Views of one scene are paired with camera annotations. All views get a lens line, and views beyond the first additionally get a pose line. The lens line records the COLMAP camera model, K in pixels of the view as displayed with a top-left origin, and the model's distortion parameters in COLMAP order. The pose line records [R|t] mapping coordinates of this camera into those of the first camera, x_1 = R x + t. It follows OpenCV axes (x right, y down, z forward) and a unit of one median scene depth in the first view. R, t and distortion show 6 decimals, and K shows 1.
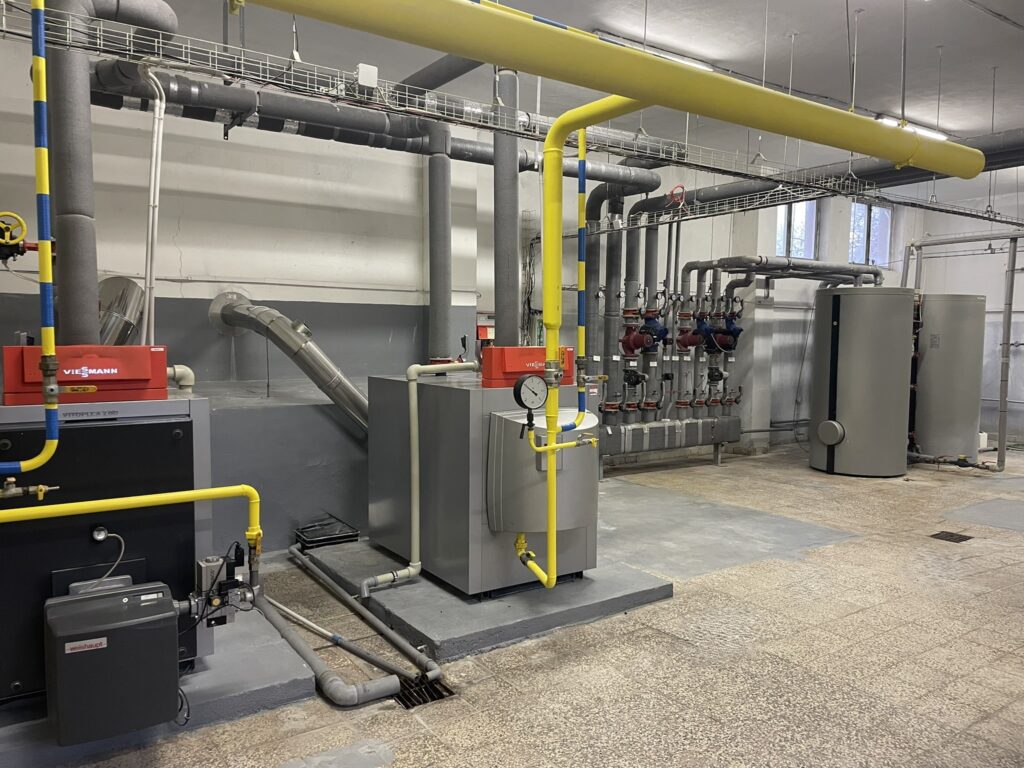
lens RADIAL K [[775.9, 0, 512.1], [0, 775.9, 382.7], [0, 0, 1]] dist [0.078533, -0.089180]
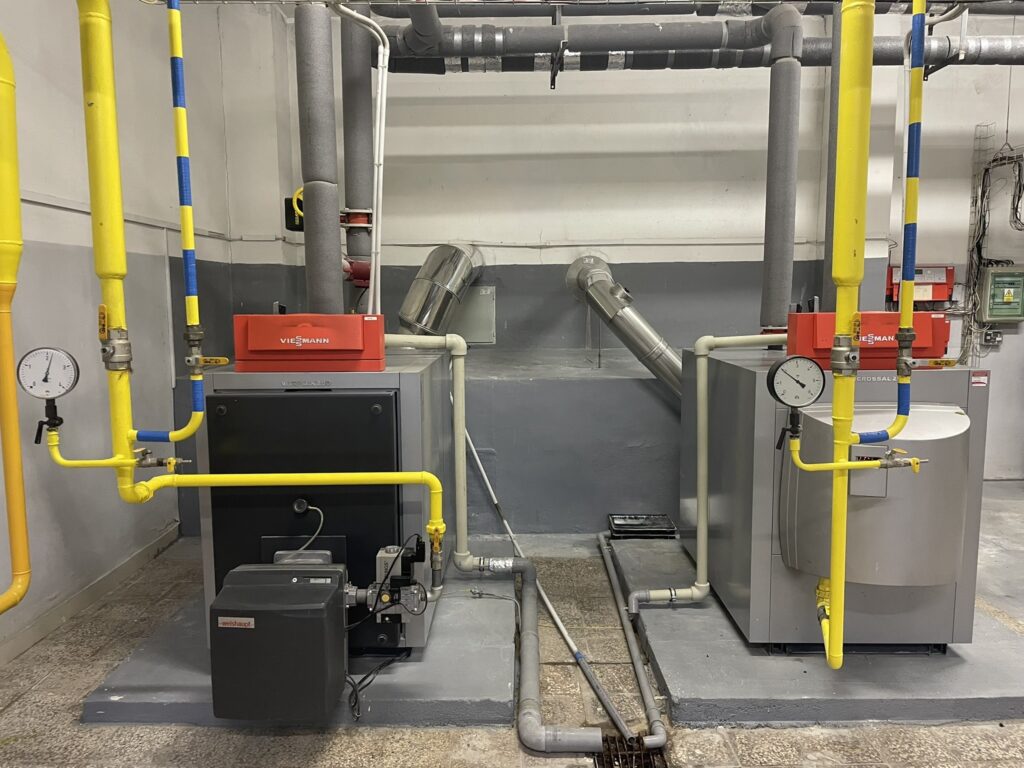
lens RADIAL K [[775.9, 0, 507.2], [0, 775.9, 387.6], [0, 0, 1]] dist [0.078533, -0.089180]
pose [[0.822879, 0.052550, -0.565781, 0.174007], [-0.022921, 0.997974, 0.059355, -0.014760], [0.567754, -0.035874, 0.822416, 0.256263]]
